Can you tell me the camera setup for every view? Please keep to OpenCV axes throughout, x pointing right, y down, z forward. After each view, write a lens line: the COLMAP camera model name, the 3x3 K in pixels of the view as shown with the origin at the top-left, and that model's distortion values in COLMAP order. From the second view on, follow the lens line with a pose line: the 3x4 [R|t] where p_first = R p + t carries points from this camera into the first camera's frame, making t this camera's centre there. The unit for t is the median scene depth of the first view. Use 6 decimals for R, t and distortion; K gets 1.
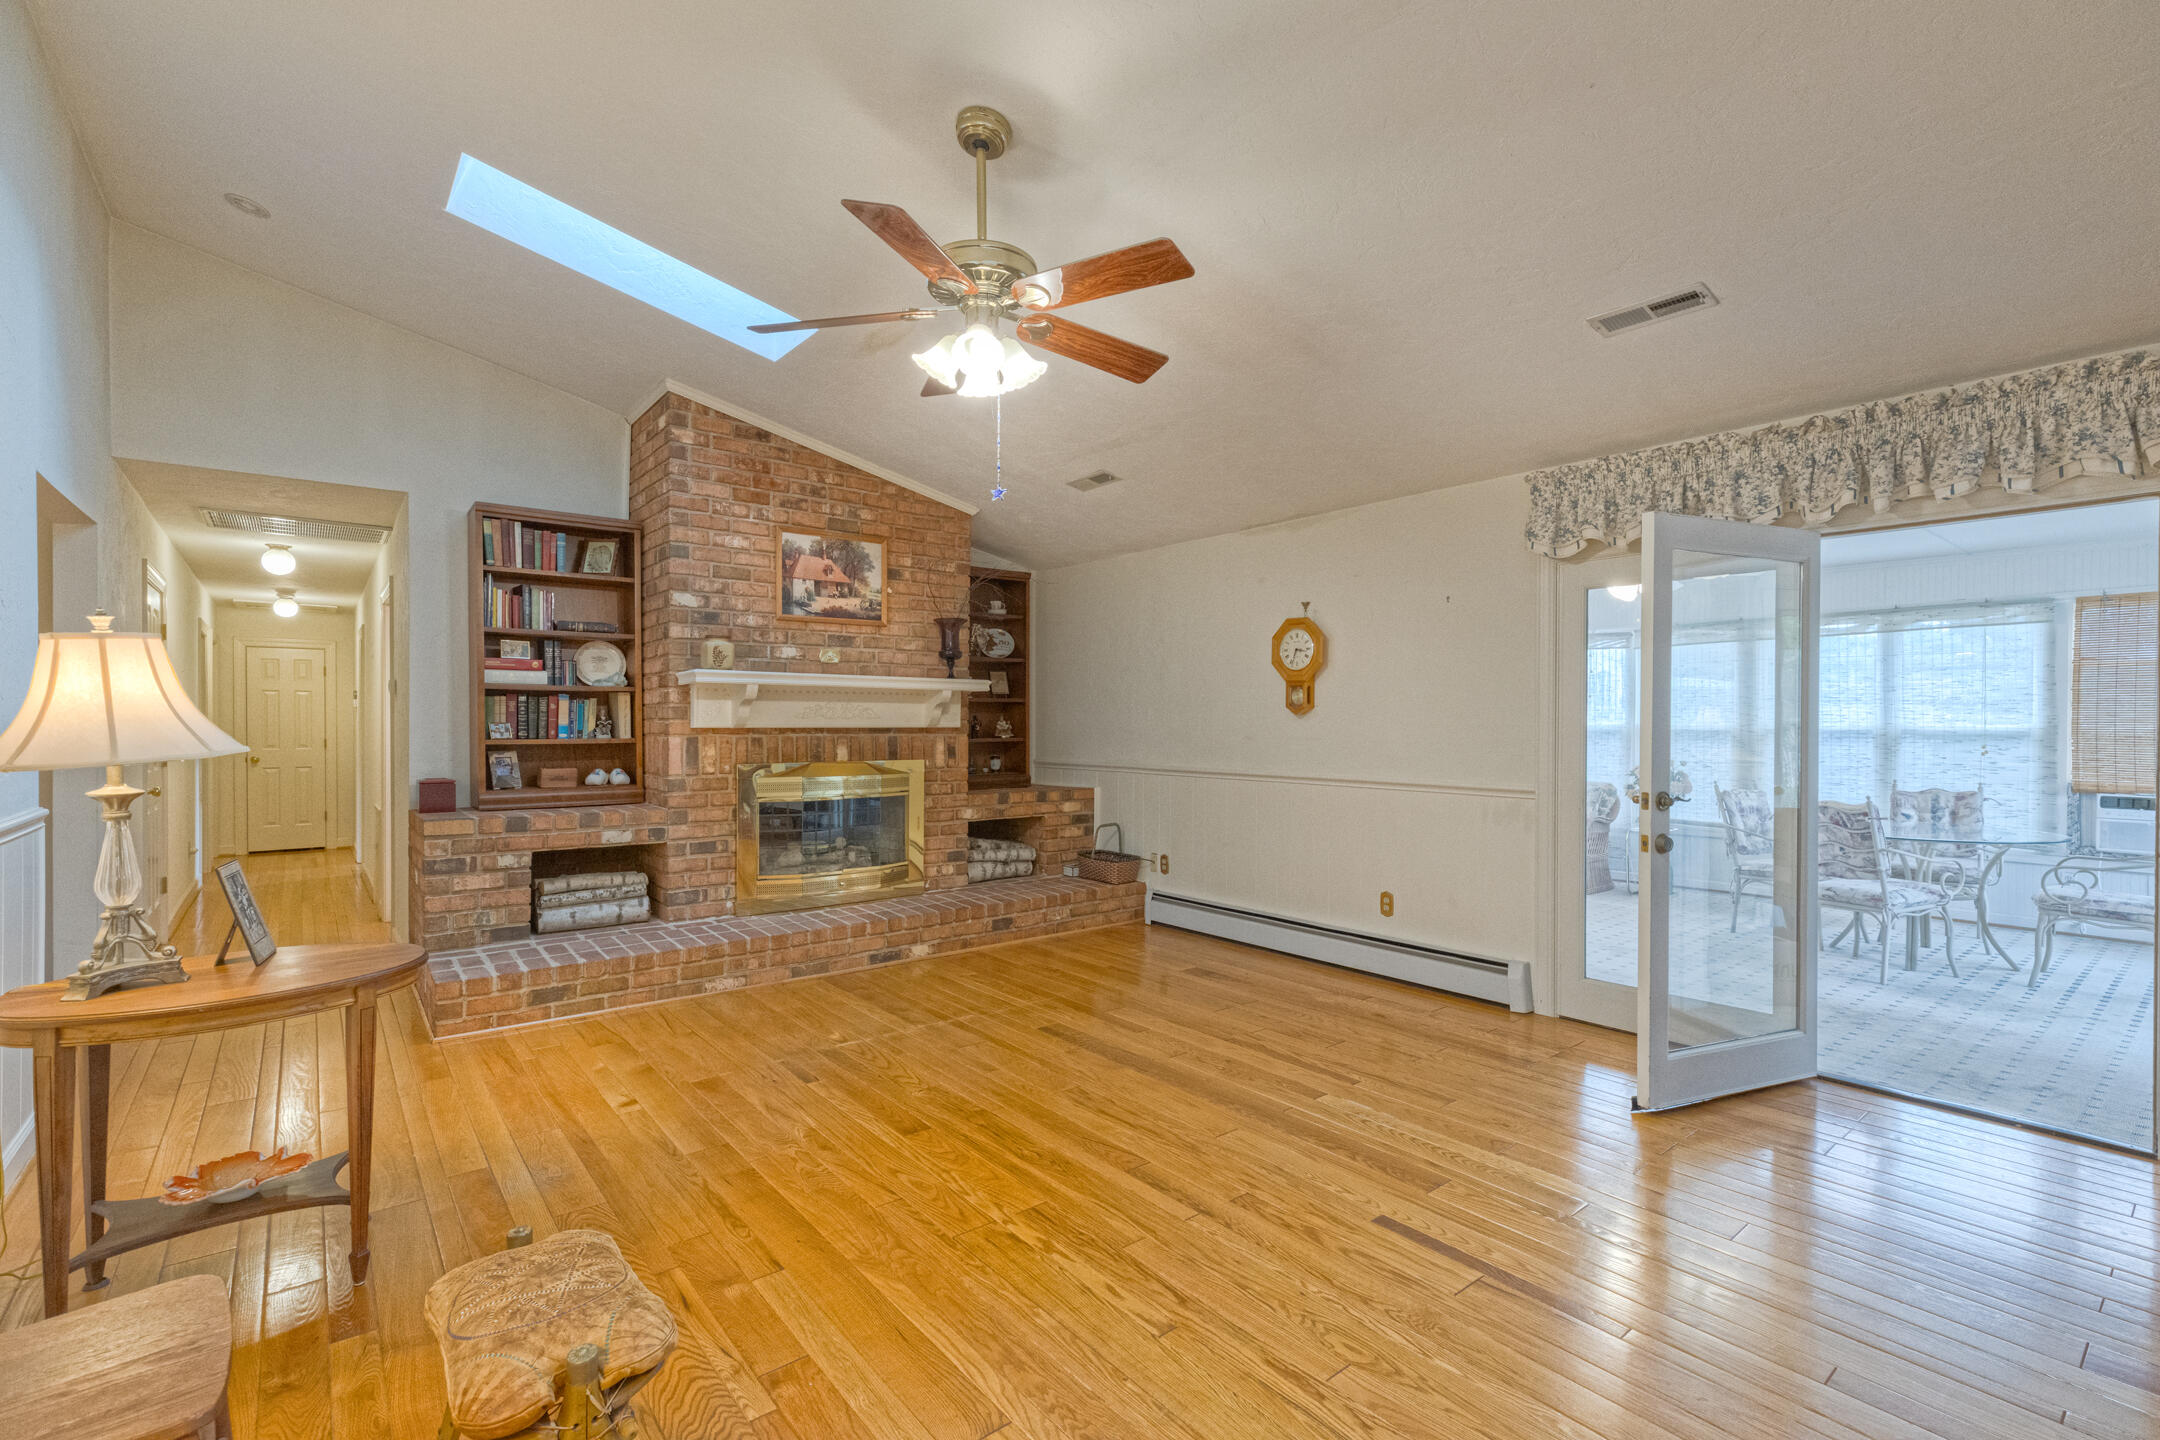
lens RADIAL K [[966.4, 0, 1080.1], [0, 966.4, 727.7], [0, 0, 1]] dist [0.007938, 0.000251]
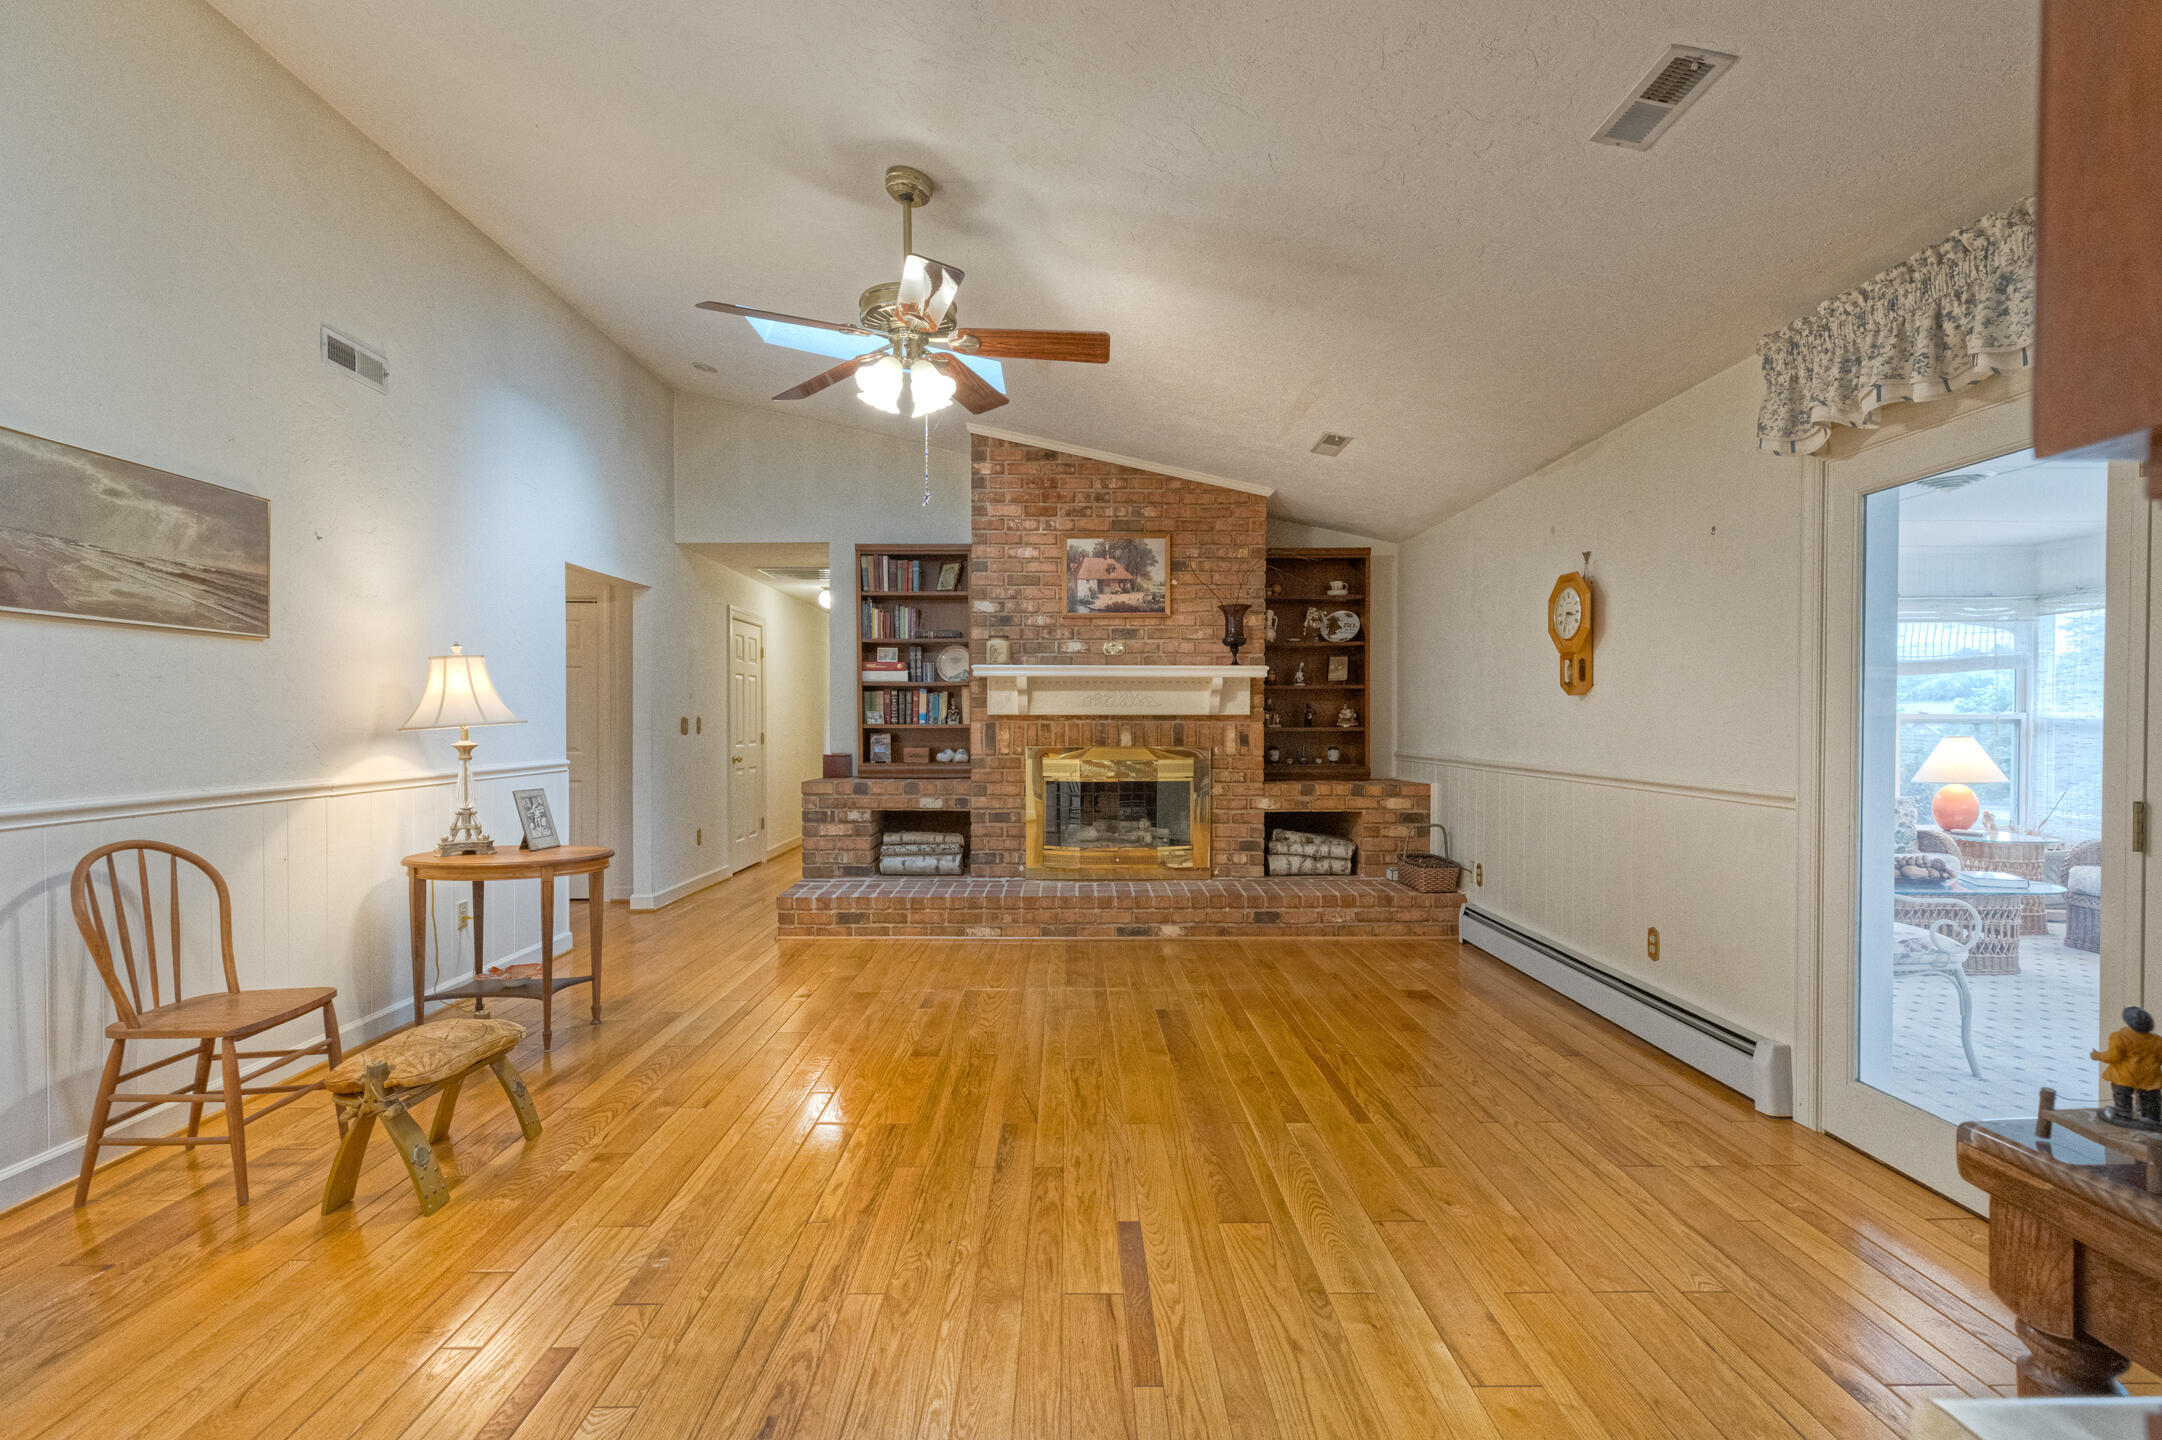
lens RADIAL K [[1006.5, 0, 1076.0], [0, 1006.5, 728.5], [0, 0, 1]] dist [0.009402, 0.000982]
pose [[0.784923, 0.003266, -0.619585, 0.437957], [-0.001968, 0.999994, 0.002779, 0.013208], [0.619590, -0.000962, 0.784925, 0.102000]]
